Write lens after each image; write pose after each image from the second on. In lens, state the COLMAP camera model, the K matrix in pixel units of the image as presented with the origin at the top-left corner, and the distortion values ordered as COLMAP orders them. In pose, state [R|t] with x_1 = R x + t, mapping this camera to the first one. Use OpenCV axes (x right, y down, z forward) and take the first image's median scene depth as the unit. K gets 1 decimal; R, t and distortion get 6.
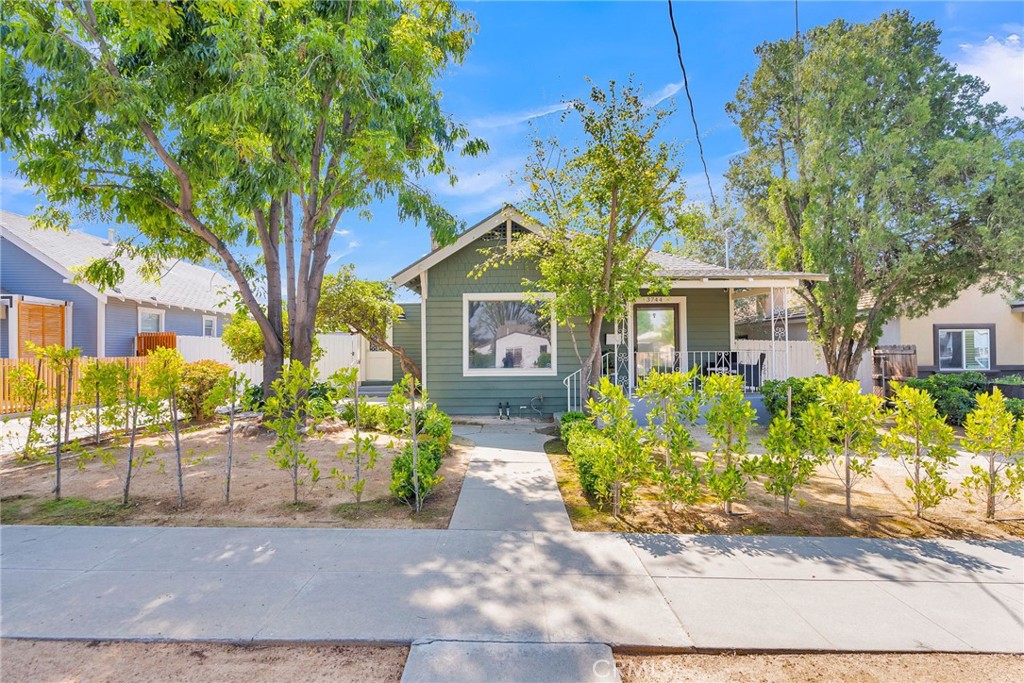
lens RADIAL K [[464.2, 0, 512.3], [0, 464.2, 338.4], [0, 0, 1]] dist [-0.000867, -0.000082]
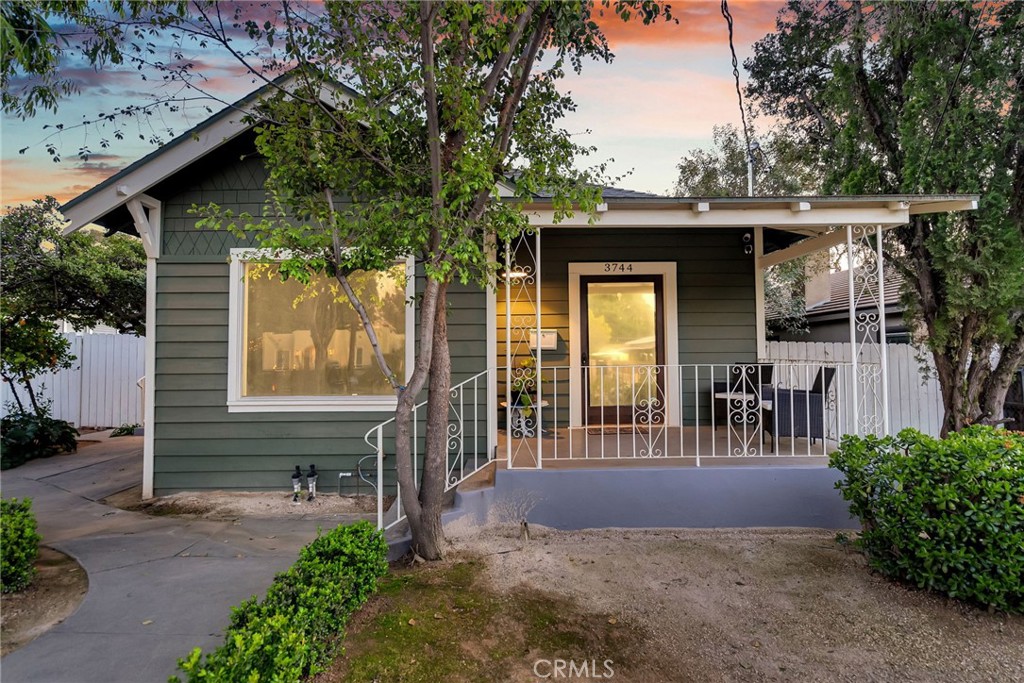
lens RADIAL K [[499.2, 0, 512.0], [0, 499.2, 341.5], [0, 0, 1]] dist [0.000765, 0.000099]
pose [[0.999989, 0.000767, -0.004648, 0.251591], [-0.000769, 1.000000, -0.000568, 0.006191], [0.004647, 0.000572, 0.999989, 0.557420]]
